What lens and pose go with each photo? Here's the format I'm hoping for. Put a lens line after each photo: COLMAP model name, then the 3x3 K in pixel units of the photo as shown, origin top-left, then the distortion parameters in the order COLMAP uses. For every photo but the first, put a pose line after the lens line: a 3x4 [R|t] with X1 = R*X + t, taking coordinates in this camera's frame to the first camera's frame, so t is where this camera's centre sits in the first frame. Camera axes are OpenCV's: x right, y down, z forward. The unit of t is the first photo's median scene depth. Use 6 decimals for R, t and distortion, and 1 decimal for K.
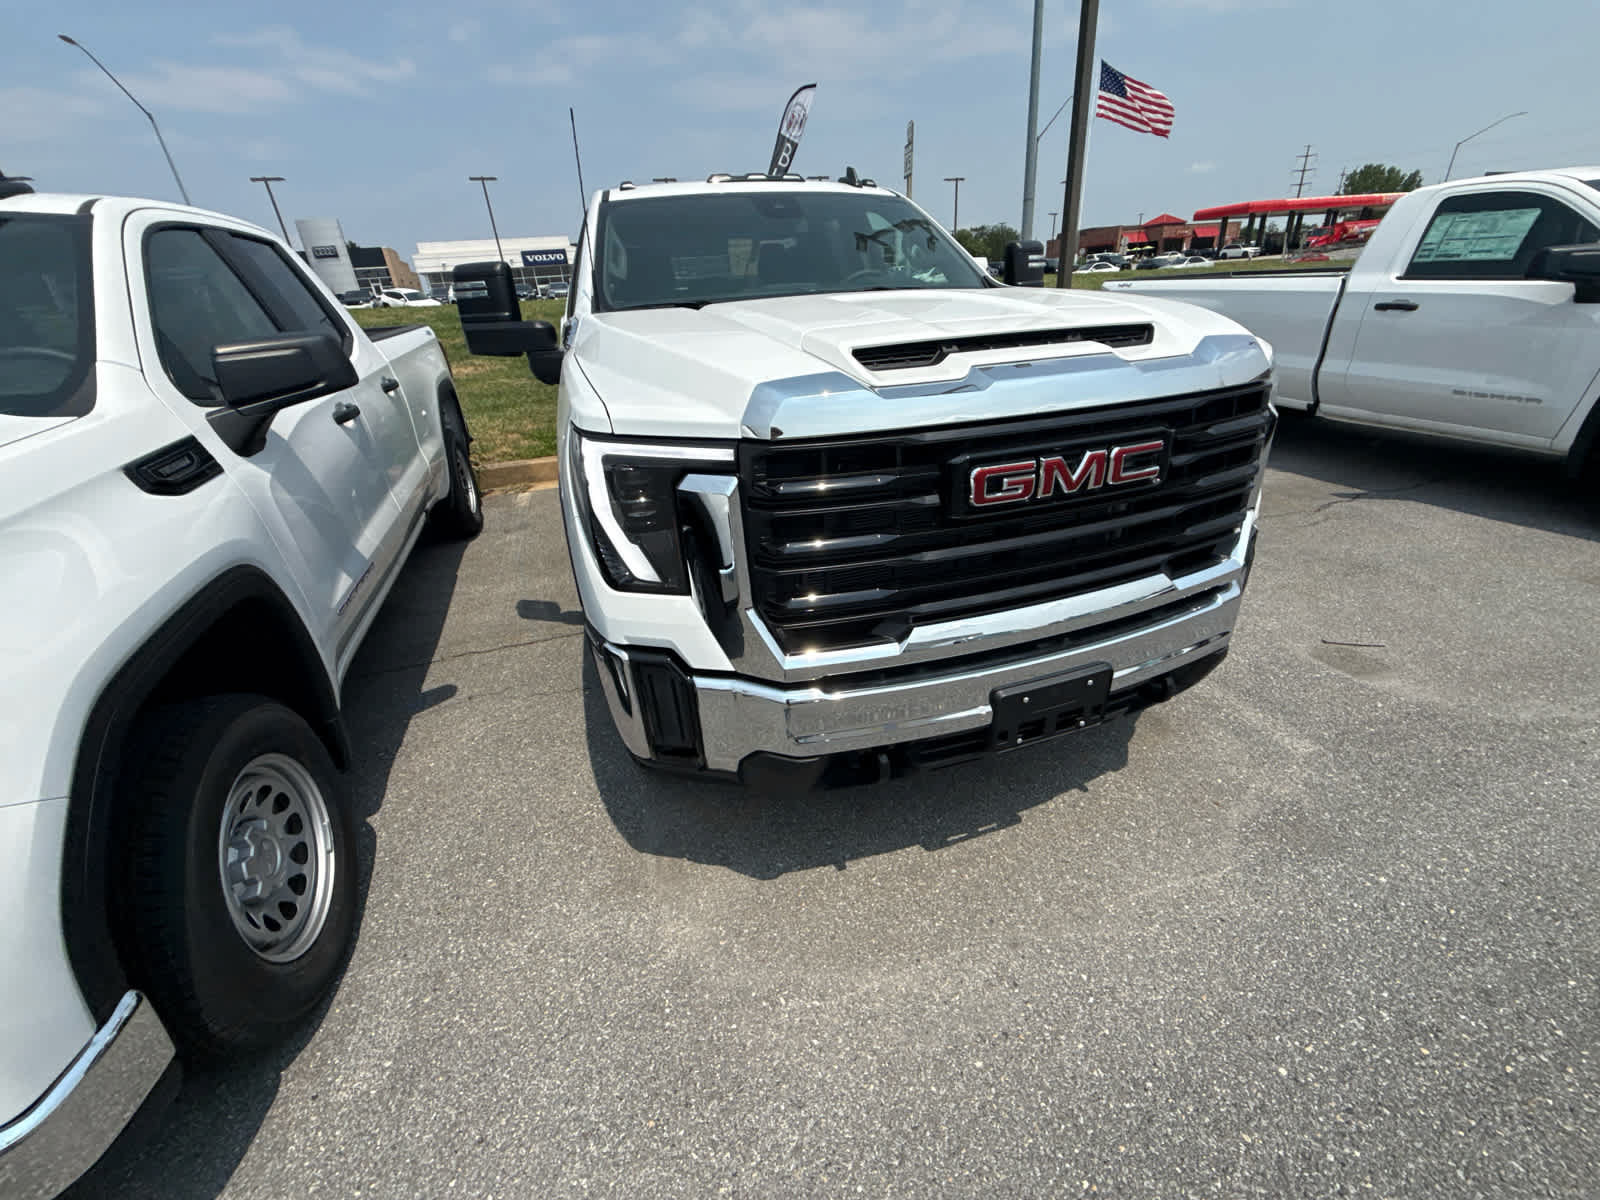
lens RADIAL K [[637.0, 0, 806.2], [0, 637.0, 603.1], [0, 0, 1]] dist [0.000077, 0.000096]
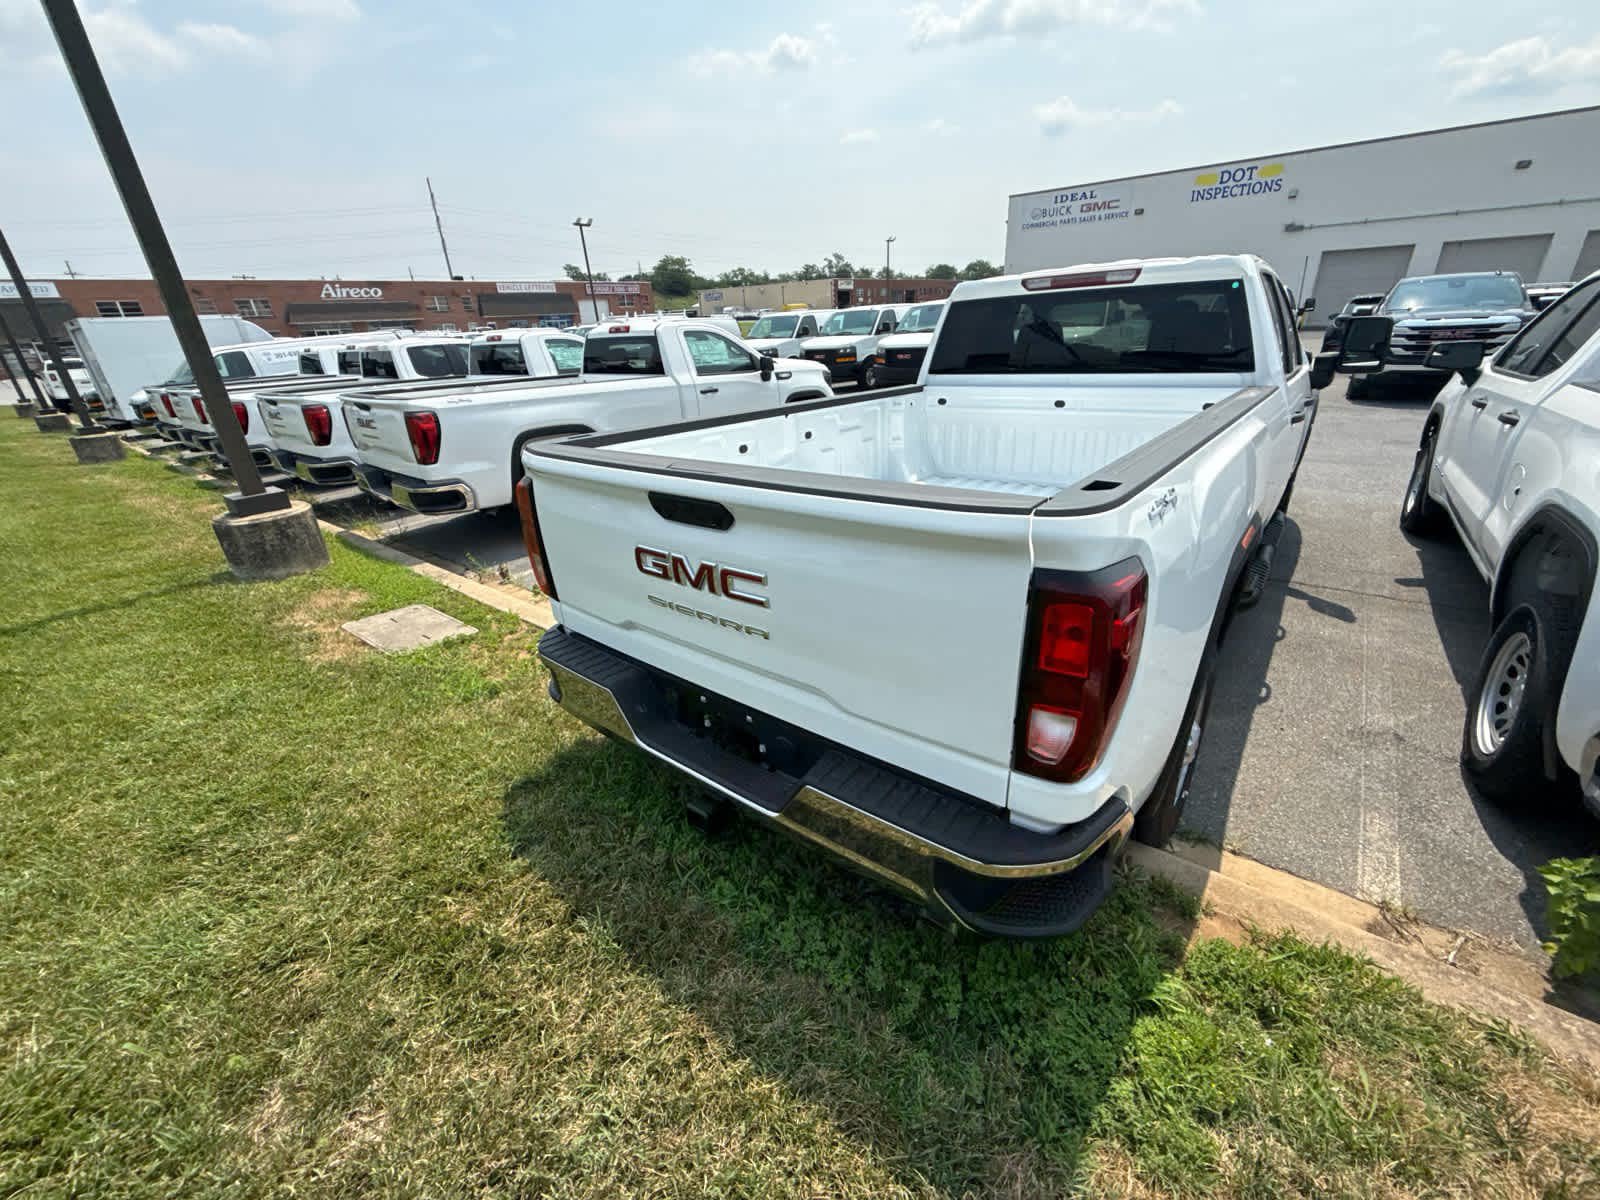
lens RADIAL K [[637.0, 0, 803.8], [0, 637.0, 596.7], [0, 0, 1]] dist [0.000077, 0.000096]
pose [[-0.530623, -0.249883, 0.809937, -1.618363], [0.444437, 0.731639, 0.516895, -1.939930], [-0.721745, 0.634242, -0.277167, 3.831119]]
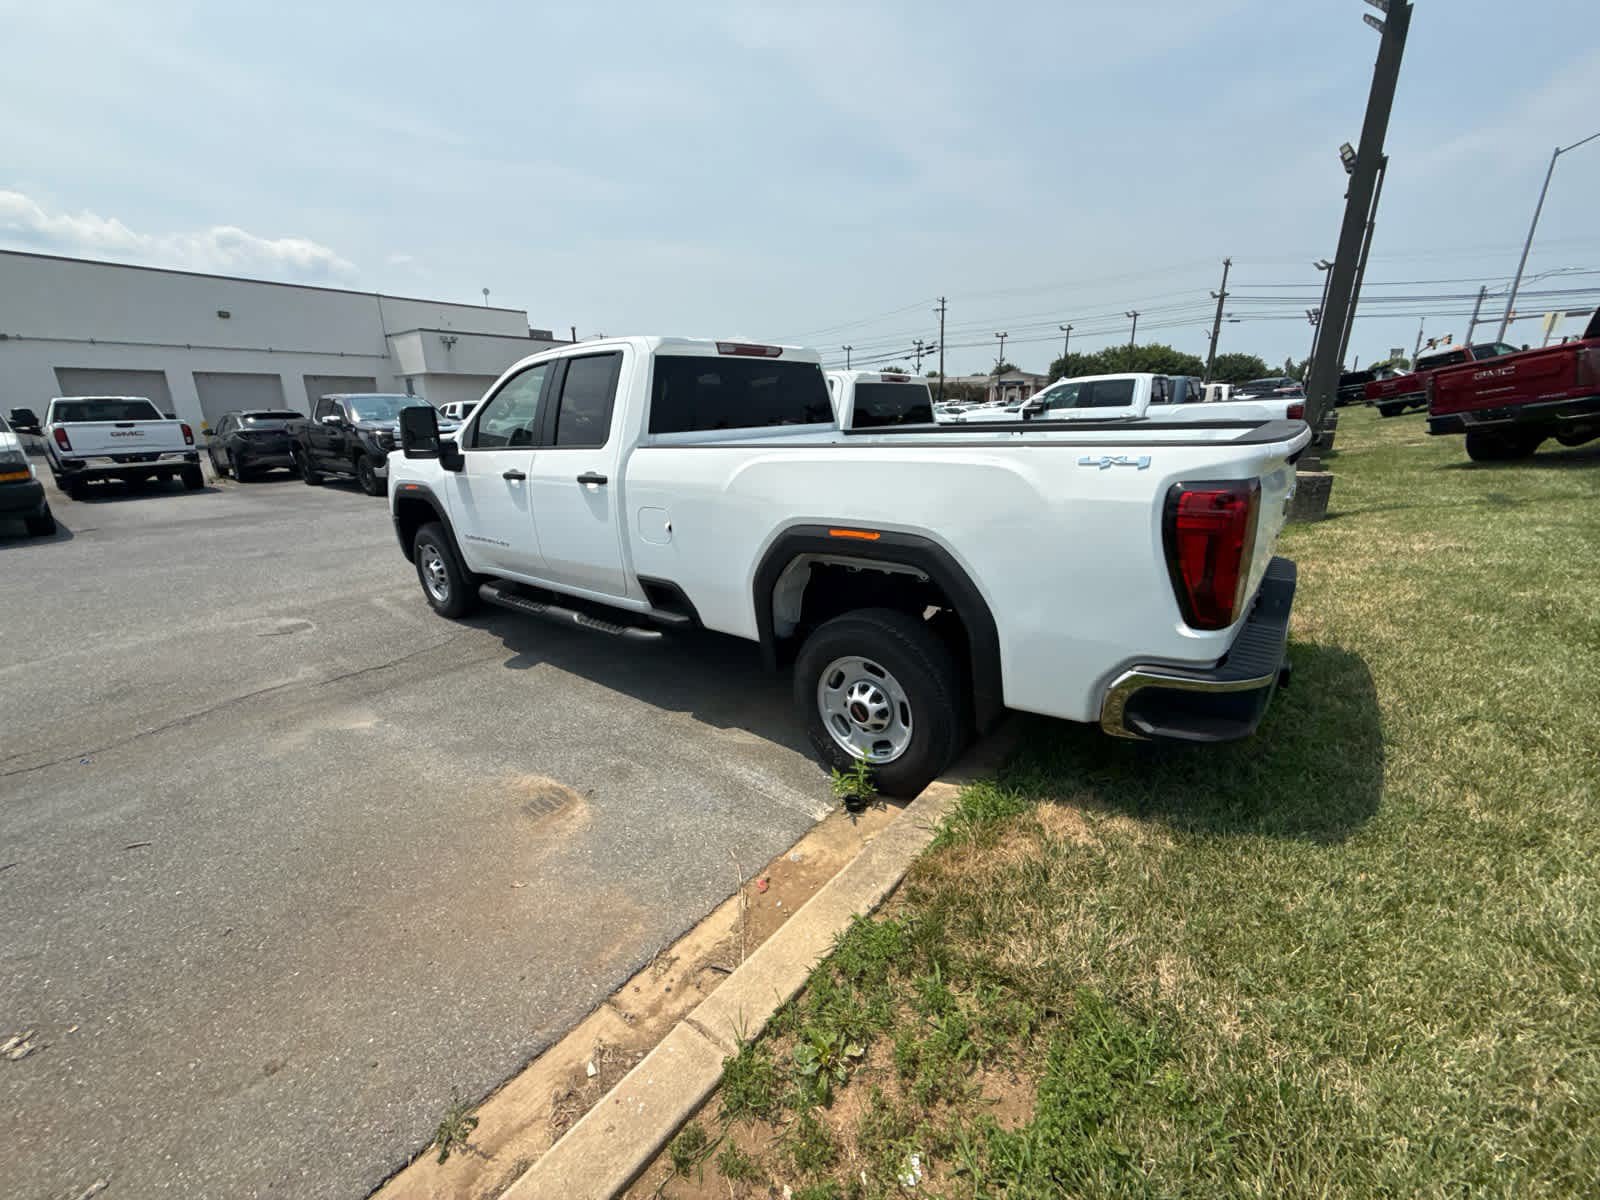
lens RADIAL K [[637.0, 0, 800.5], [0, 637.0, 597.3], [0, 0, 1]] dist [0.000077, 0.000096]
pose [[-0.844785, 0.225392, -0.485320, 0.669670], [-0.168573, 0.748685, 0.641135, -2.092769], [0.507859, 0.623434, -0.594483, 4.070407]]
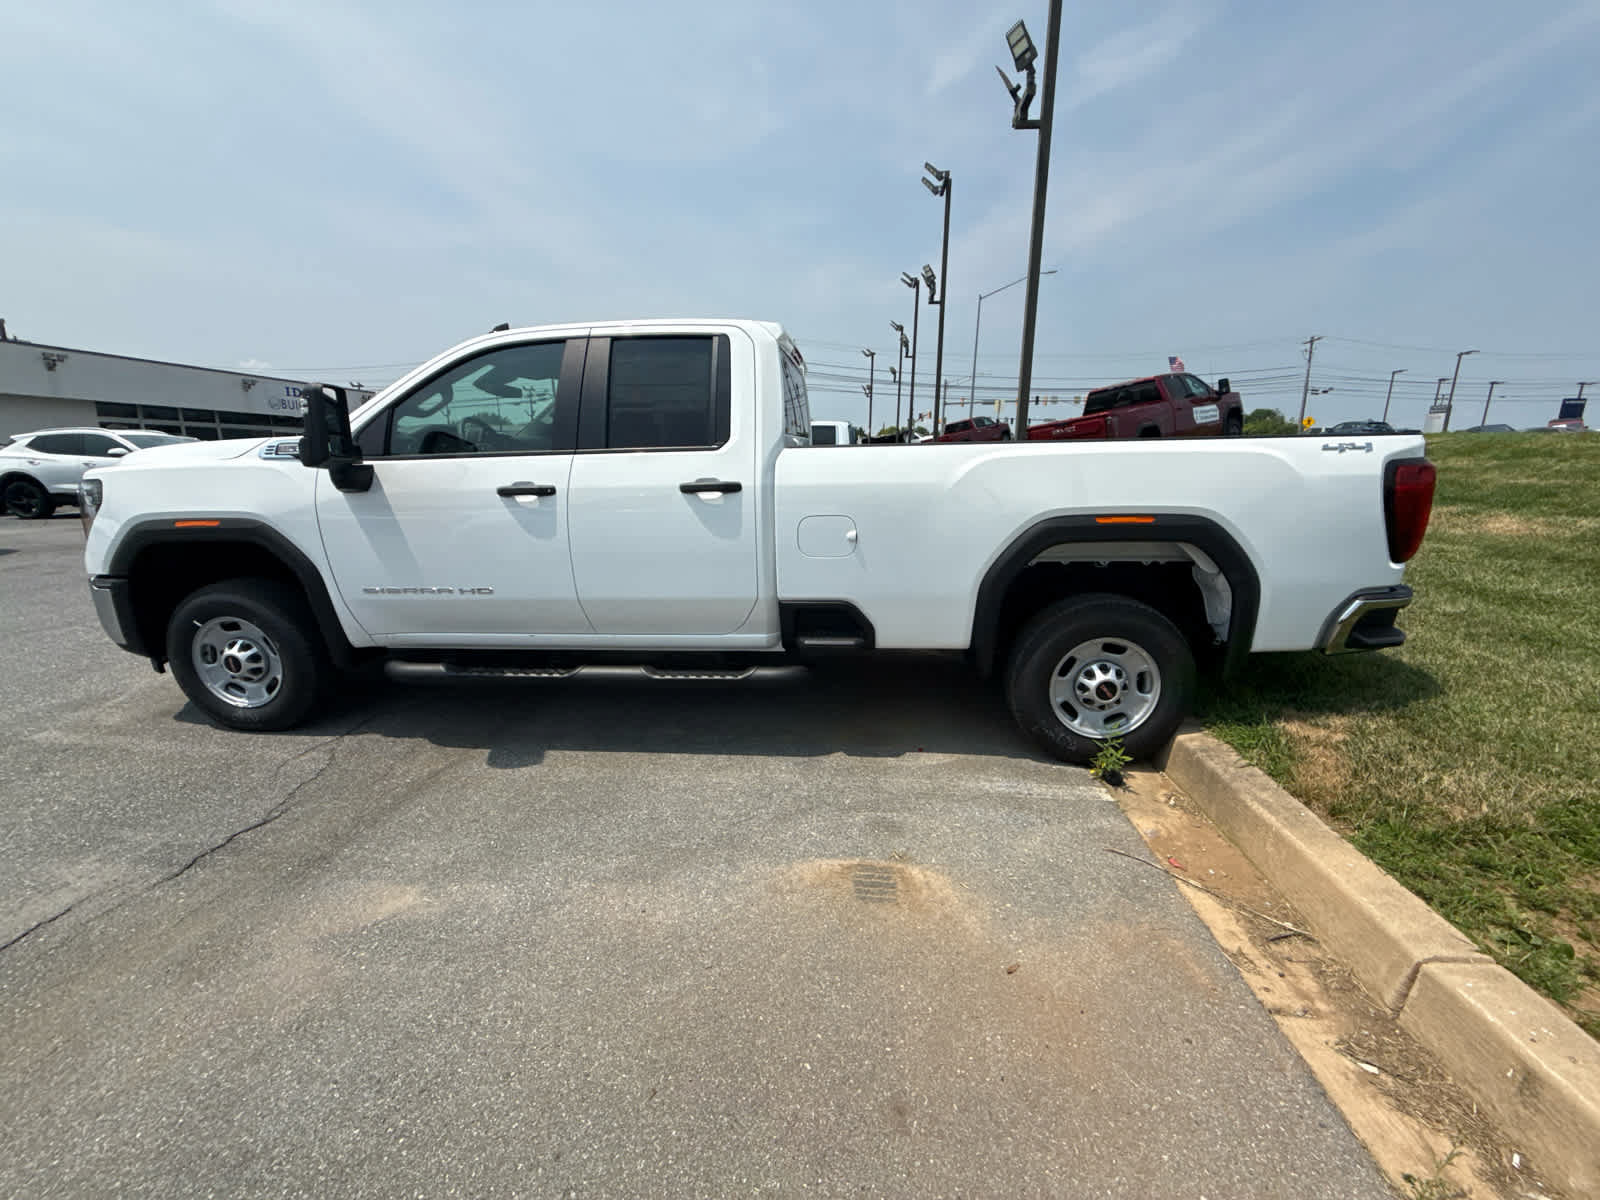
lens RADIAL K [[637.0, 0, 801.7], [0, 637.0, 597.3], [0, 0, 1]] dist [0.000077, 0.000096]
pose [[-0.405518, 0.257898, -0.876951, 1.490570], [-0.382435, 0.823506, 0.419025, -1.543478], [0.830240, 0.505299, -0.235317, 3.086911]]
